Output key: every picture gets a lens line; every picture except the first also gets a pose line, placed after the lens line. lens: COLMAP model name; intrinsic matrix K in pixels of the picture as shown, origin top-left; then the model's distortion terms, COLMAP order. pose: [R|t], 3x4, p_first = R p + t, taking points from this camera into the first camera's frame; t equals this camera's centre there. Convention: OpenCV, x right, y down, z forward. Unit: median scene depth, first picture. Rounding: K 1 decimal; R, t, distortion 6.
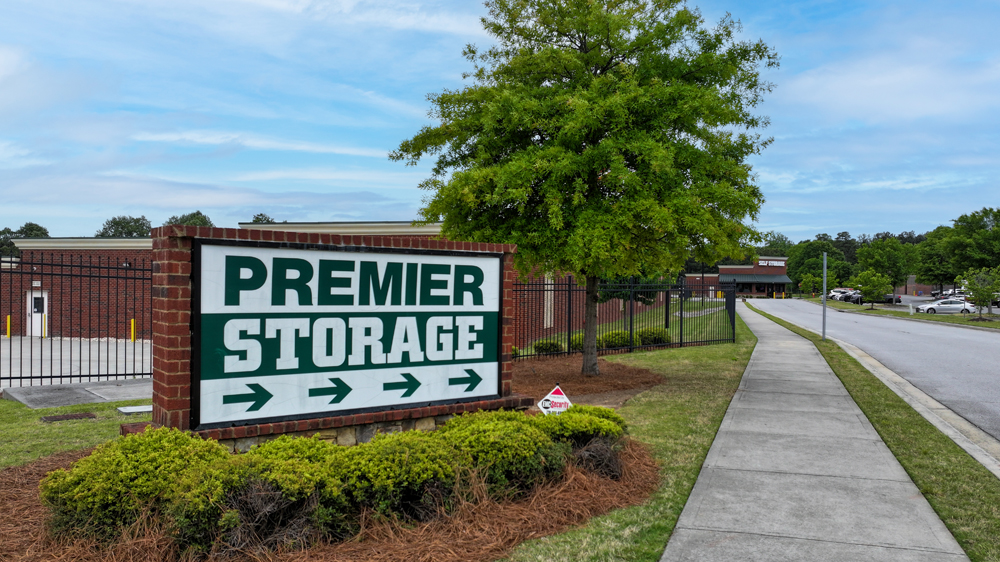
lens RADIAL K [[737.7, 0, 502.6], [0, 737.7, 286.8], [0, 0, 1]] dist [0.009827, -0.006414]
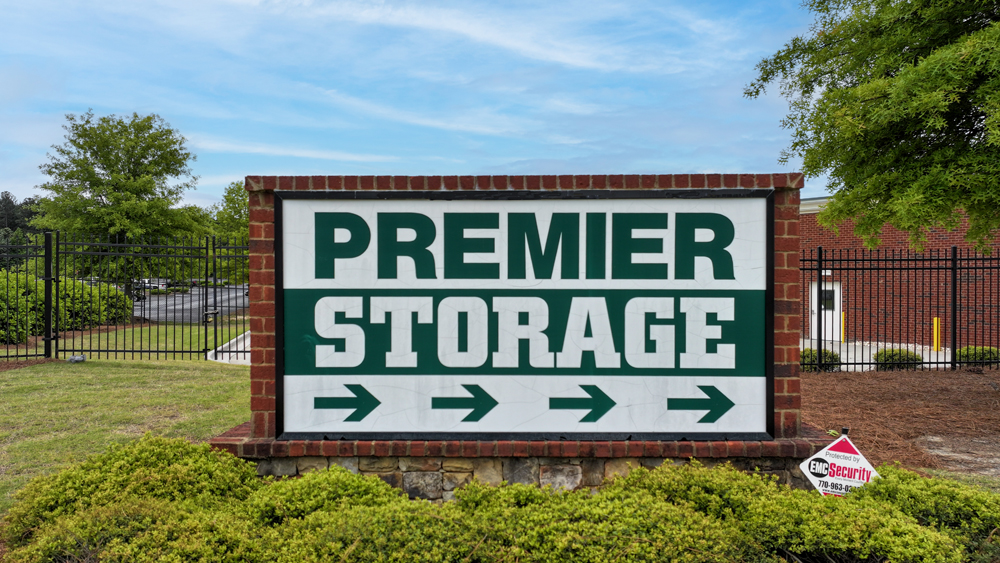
lens RADIAL K [[737.7, 0, 495.6], [0, 737.7, 266.4], [0, 0, 1]] dist [0.009827, -0.006414]
pose [[0.785049, -0.014581, -0.619262, 0.210922], [0.012516, 0.999892, -0.007676, 0.018589], [0.619307, -0.001724, 0.785147, 0.460839]]
